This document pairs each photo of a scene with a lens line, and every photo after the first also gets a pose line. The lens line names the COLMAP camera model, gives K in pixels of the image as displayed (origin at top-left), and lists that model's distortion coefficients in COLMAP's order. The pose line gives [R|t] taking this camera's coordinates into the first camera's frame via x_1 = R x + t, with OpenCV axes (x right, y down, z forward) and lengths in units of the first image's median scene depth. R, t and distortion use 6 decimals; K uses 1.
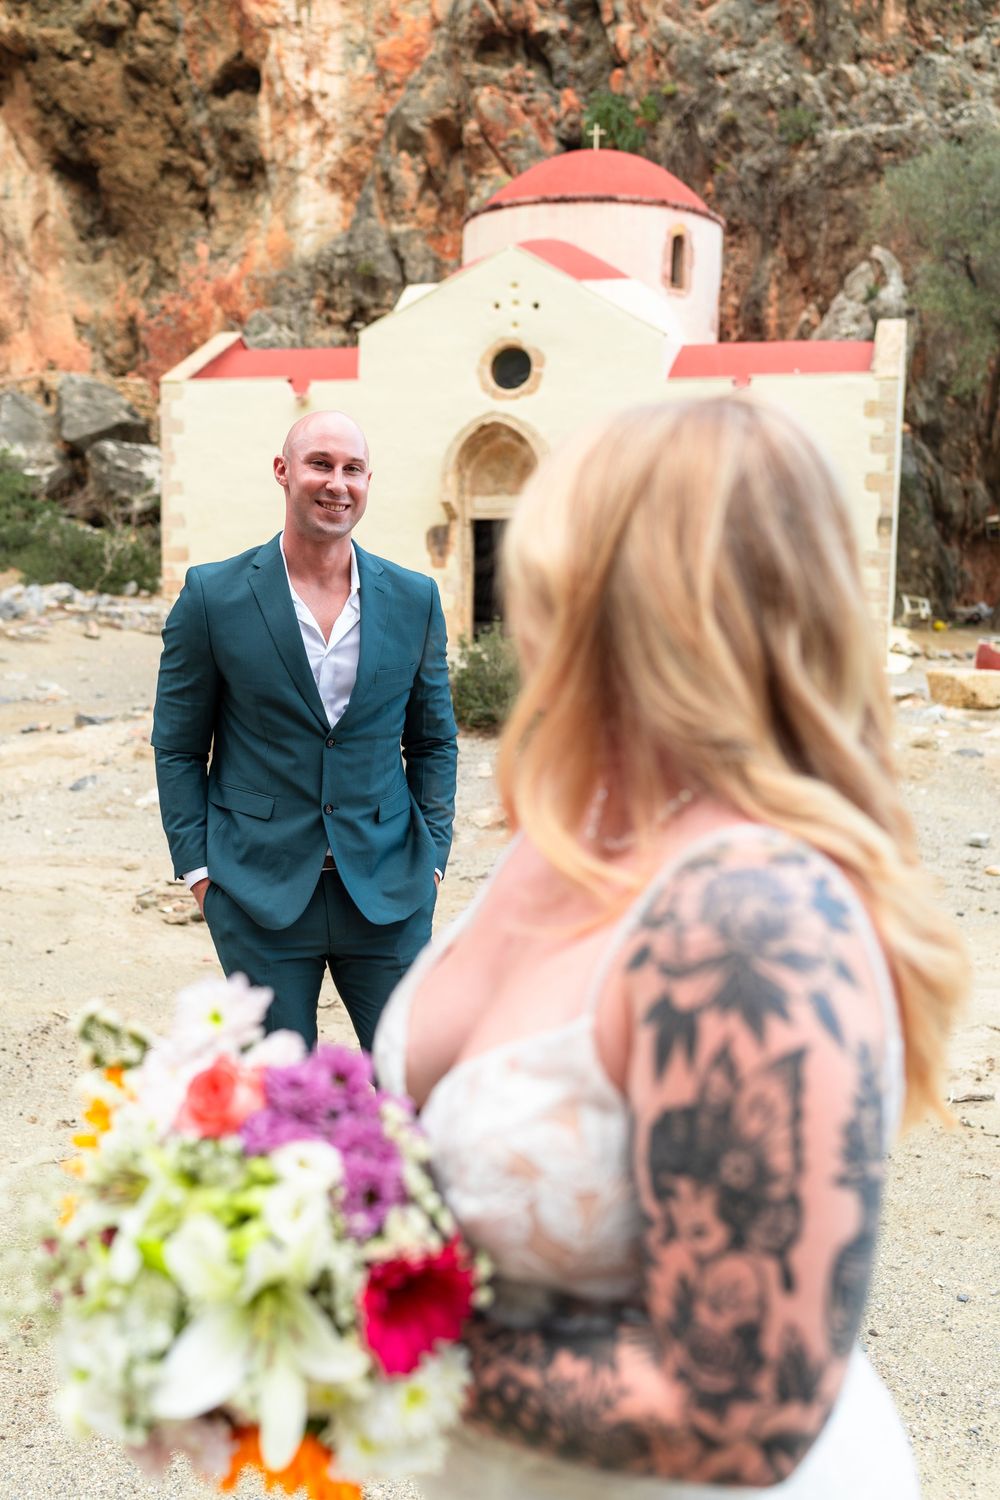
lens RADIAL K [[1428.9, 0, 522.6], [0, 1428.9, 724.3], [0, 0, 1]] dist [0.007410, 0.000000]
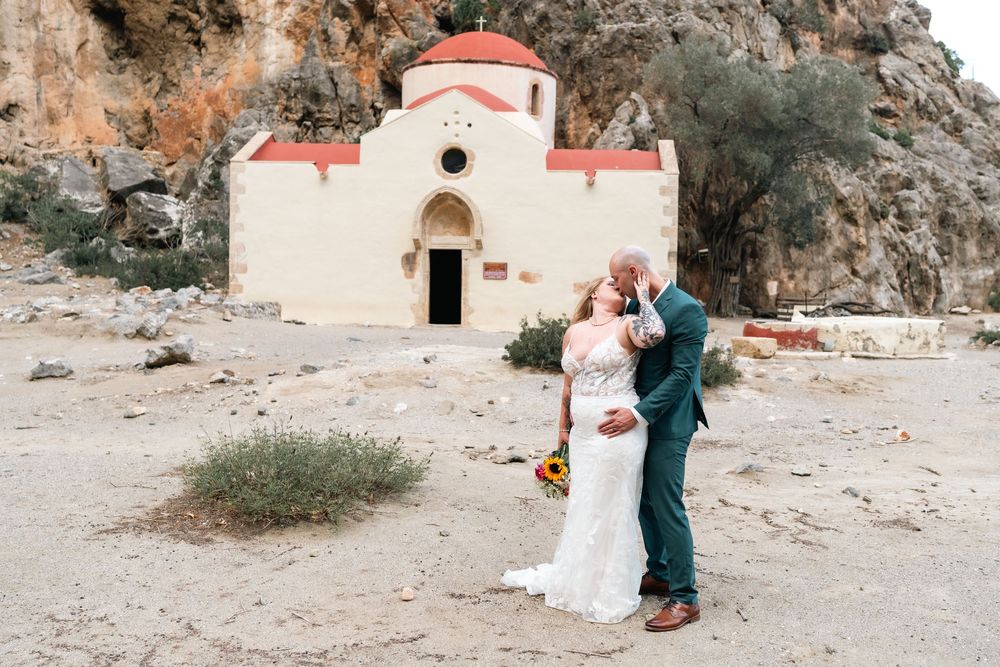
lens RADIAL K [[952.6, 0, 511.9], [0, 952.6, 313.6], [0, 0, 1]] dist [0.007410, 0.000000]
pose [[0.981884, -0.000346, 0.189485, -0.106319], [0.012954, 0.997781, -0.065302, 0.003786], [-0.189042, 0.066573, 0.979710, -0.071575]]
